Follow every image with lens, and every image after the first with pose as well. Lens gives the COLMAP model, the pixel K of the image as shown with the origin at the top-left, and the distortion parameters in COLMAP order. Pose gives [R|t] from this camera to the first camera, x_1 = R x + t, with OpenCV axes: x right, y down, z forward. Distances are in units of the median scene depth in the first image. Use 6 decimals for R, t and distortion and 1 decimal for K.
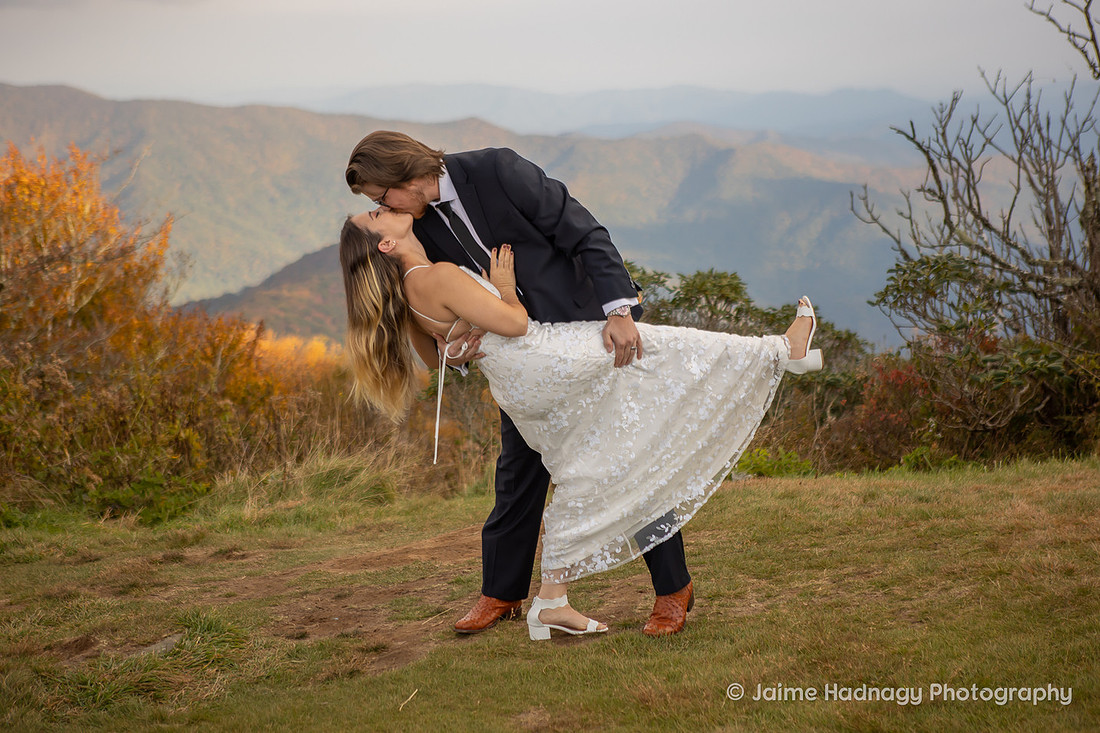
lens RADIAL K [[2147.6, 0, 520.3], [0, 2147.6, 385.8], [0, 0, 1]] dist [0.195746, 0.000000]
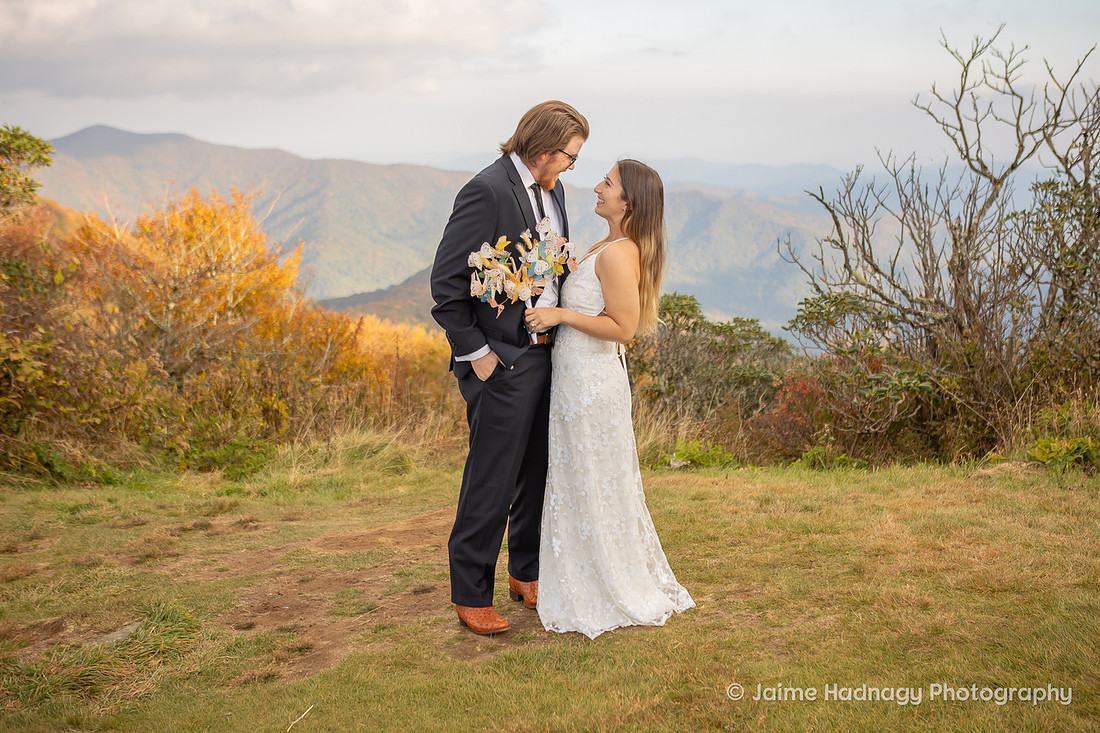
lens RADIAL K [[1325.9, 0, 575.6], [0, 1325.9, 369.7], [0, 0, 1]] dist [-0.019913, 0.000000]
pose [[0.999341, 0.028862, -0.022008, 0.055479], [-0.028400, 0.999375, 0.021040, -0.026062], [0.022601, -0.020402, 0.999536, 0.210622]]
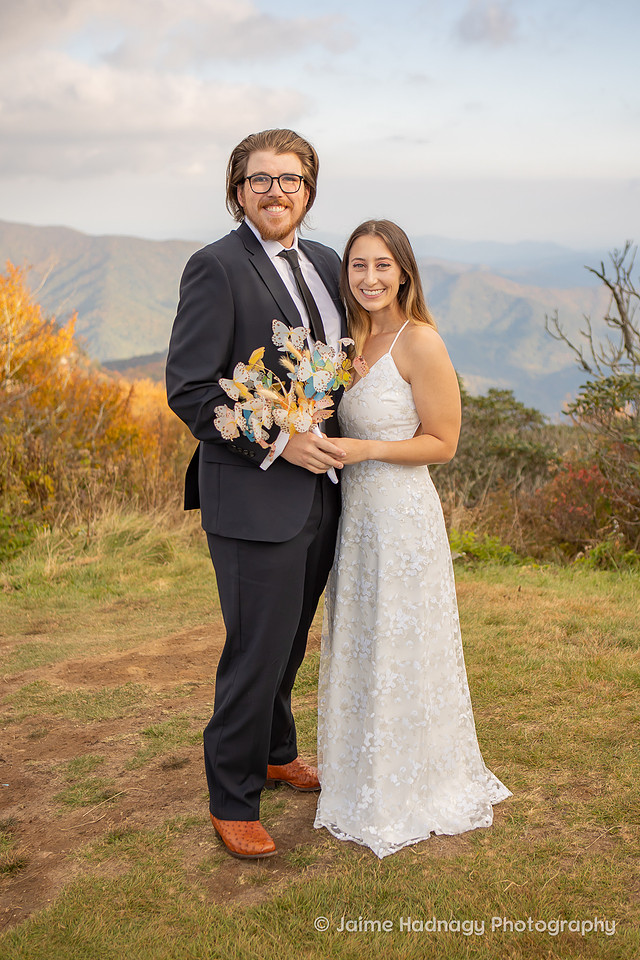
lens RADIAL K [[1079.5, 0, 340.9], [0, 1079.5, 482.7], [0, 0, 1]] dist [-0.029081, 0.000000]
pose [[0.999542, 0.029861, -0.004820, 0.039955], [-0.029332, 0.995819, 0.086507, -0.046331], [0.007383, -0.086326, 0.996240, 0.381918]]
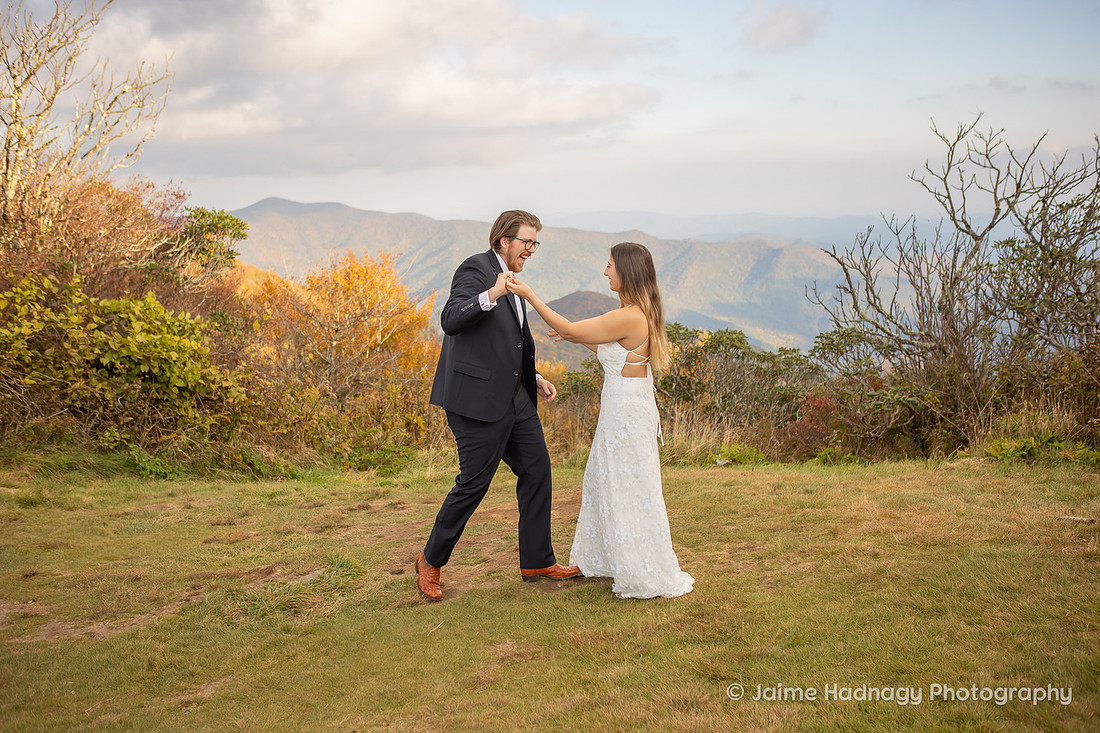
lens RADIAL K [[1153.3, 0, 557.2], [0, 1153.3, 368.1], [0, 0, 1]] dist [-0.053304, 0.000000]
pose [[0.992597, 0.017898, -0.120131, 0.078211], [-0.017782, 0.999840, 0.002038, -0.027098], [0.120148, 0.000113, 0.992756, 0.110146]]
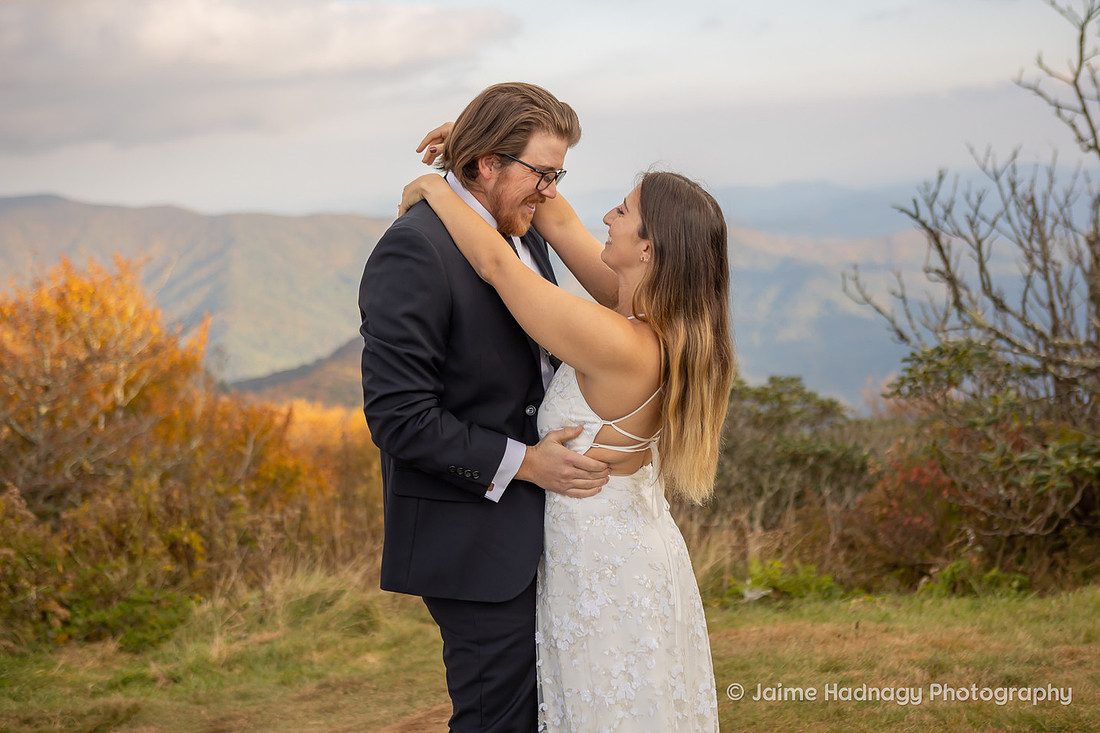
lens RADIAL K [[1487.4, 0, 557.8], [0, 1487.4, 358.1], [0, 0, 1]] dist [0.023685, 0.000000]
pose [[0.999193, -0.039999, 0.003777, 0.020304], [0.040091, 0.998788, -0.028562, -0.040340], [-0.002630, 0.028691, 0.999585, 0.352414]]
